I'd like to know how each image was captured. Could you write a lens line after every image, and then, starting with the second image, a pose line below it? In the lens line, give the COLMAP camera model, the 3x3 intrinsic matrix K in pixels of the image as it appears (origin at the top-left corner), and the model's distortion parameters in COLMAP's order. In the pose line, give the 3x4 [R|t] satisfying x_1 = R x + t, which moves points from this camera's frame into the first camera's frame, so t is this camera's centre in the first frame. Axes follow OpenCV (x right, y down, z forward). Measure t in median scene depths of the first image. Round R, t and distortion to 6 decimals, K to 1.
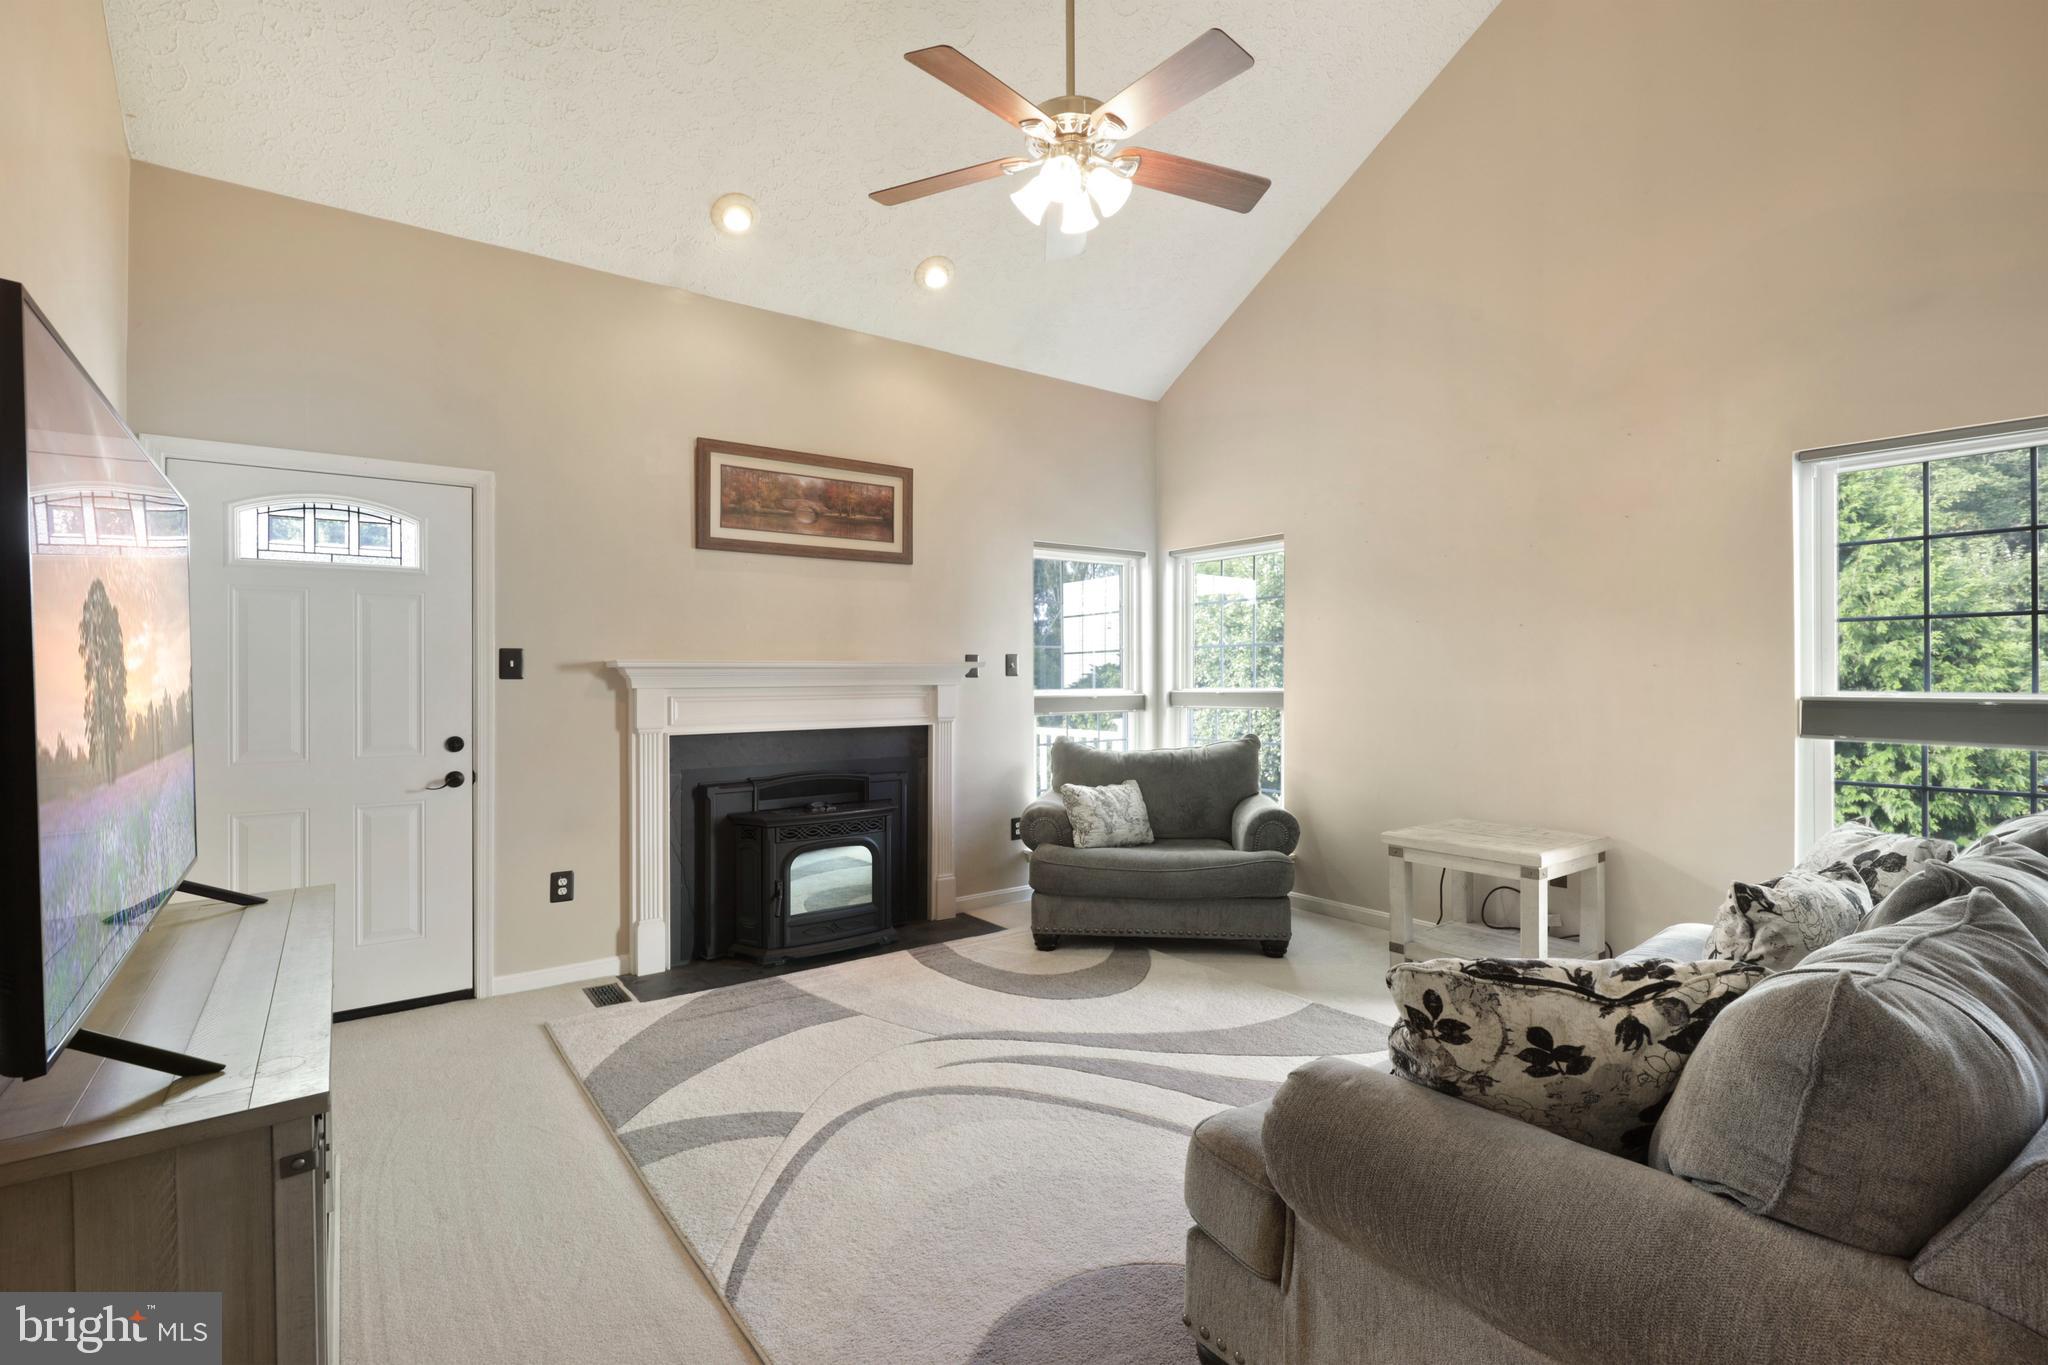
lens RADIAL K [[928.9, 0, 1003.2], [0, 928.9, 683.8], [0, 0, 1]] dist [-0.005841, 0.000083]
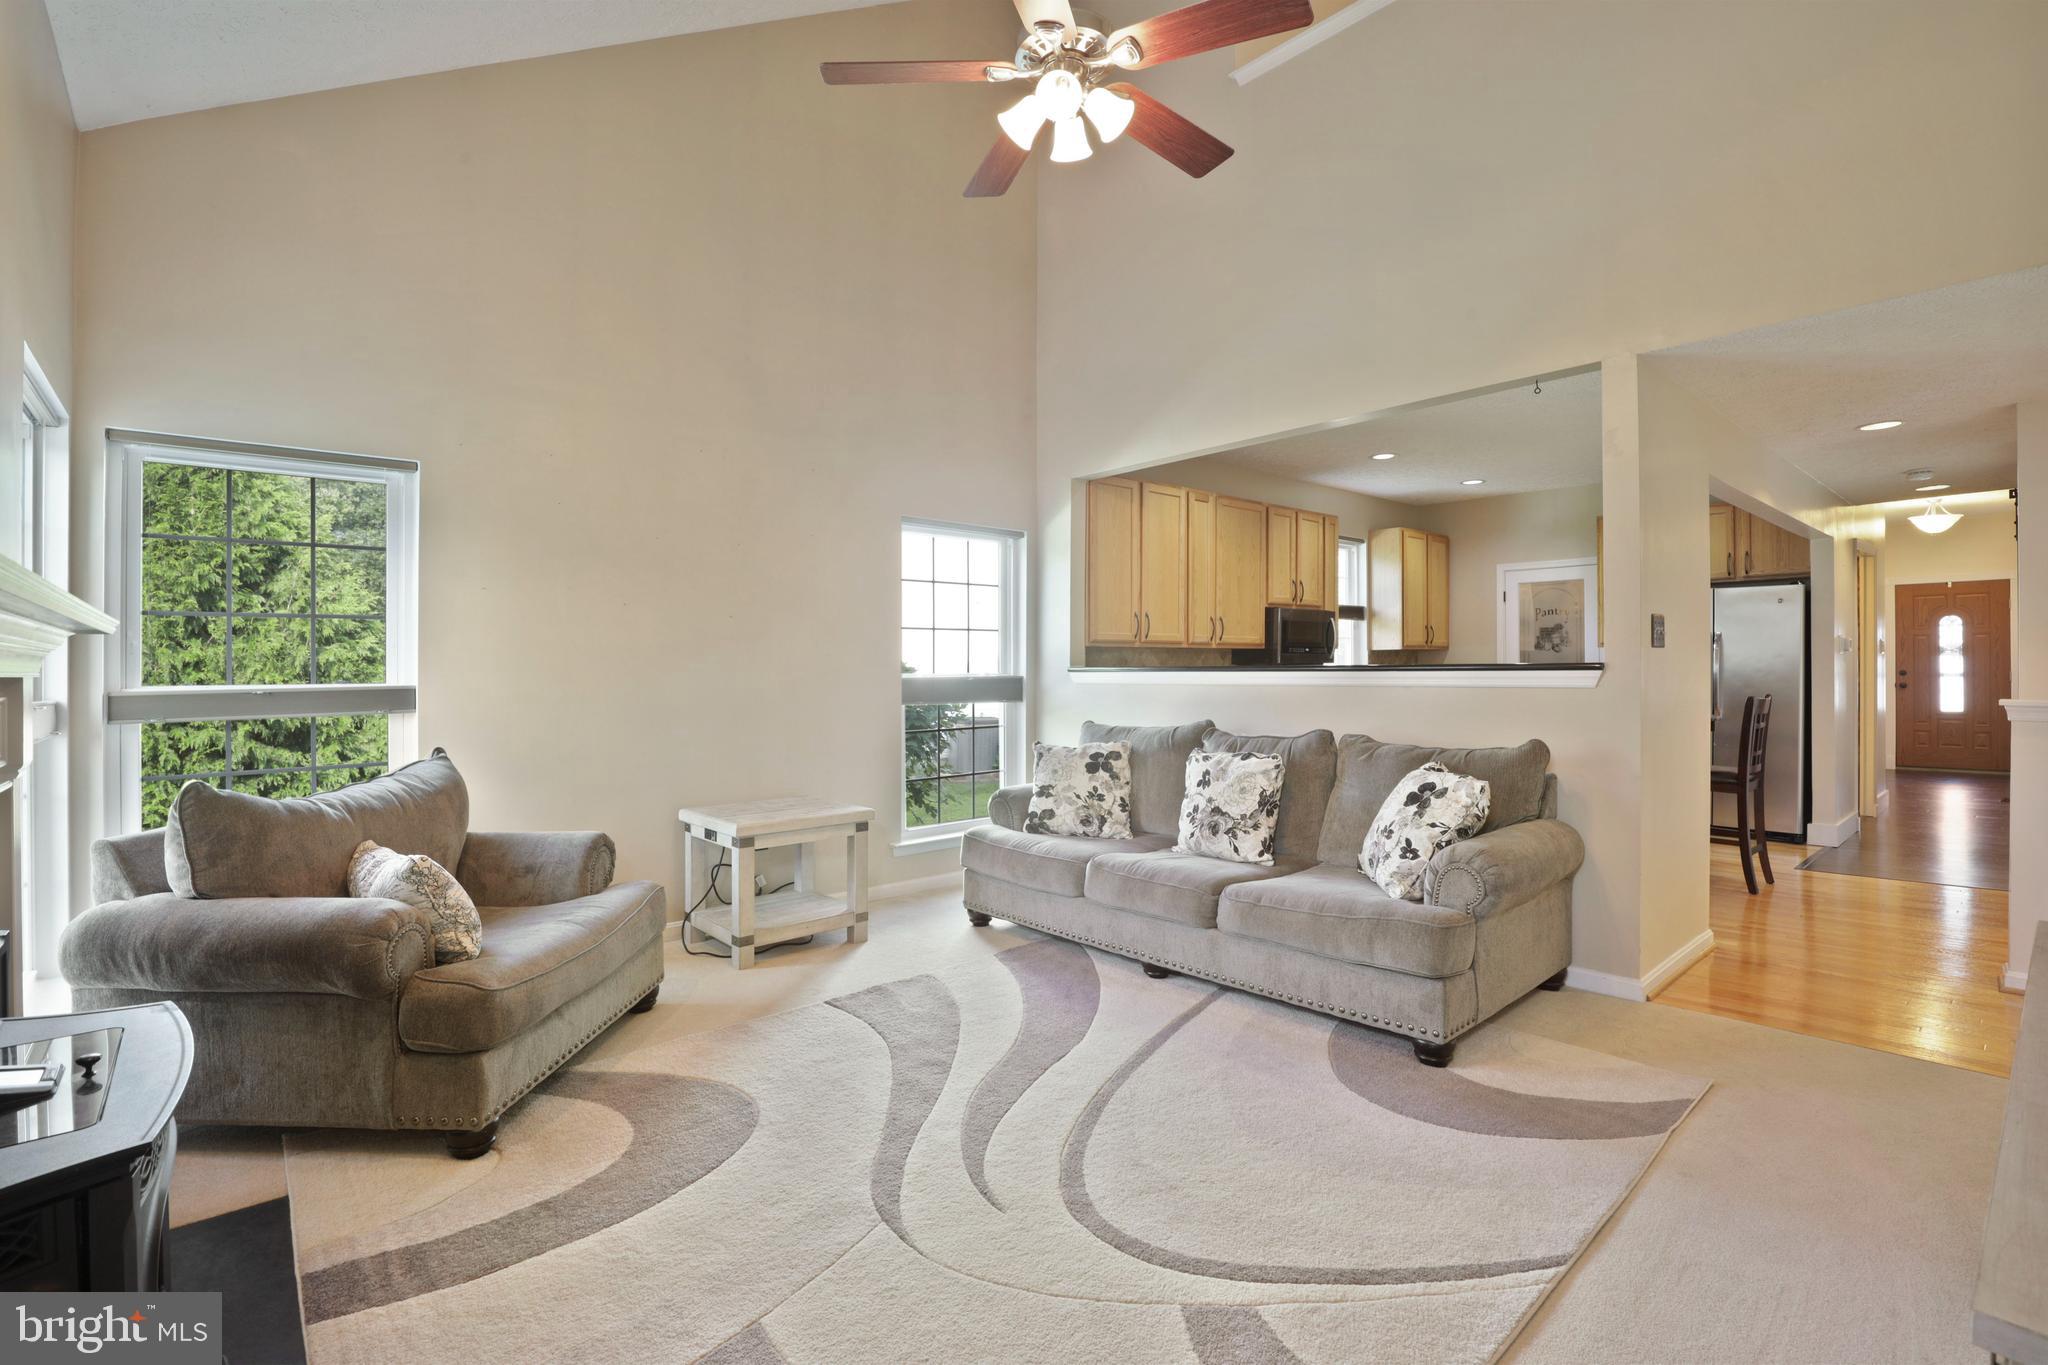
lens RADIAL K [[928.9, 0, 1043.8], [0, 928.9, 674.6], [0, 0, 1]] dist [-0.005841, 0.000083]
pose [[-0.098099, -0.002034, 0.995175, -0.548826], [0.009339, 0.999952, 0.002964, 0.002080], [-0.995133, 0.009585, -0.098076, 0.728156]]
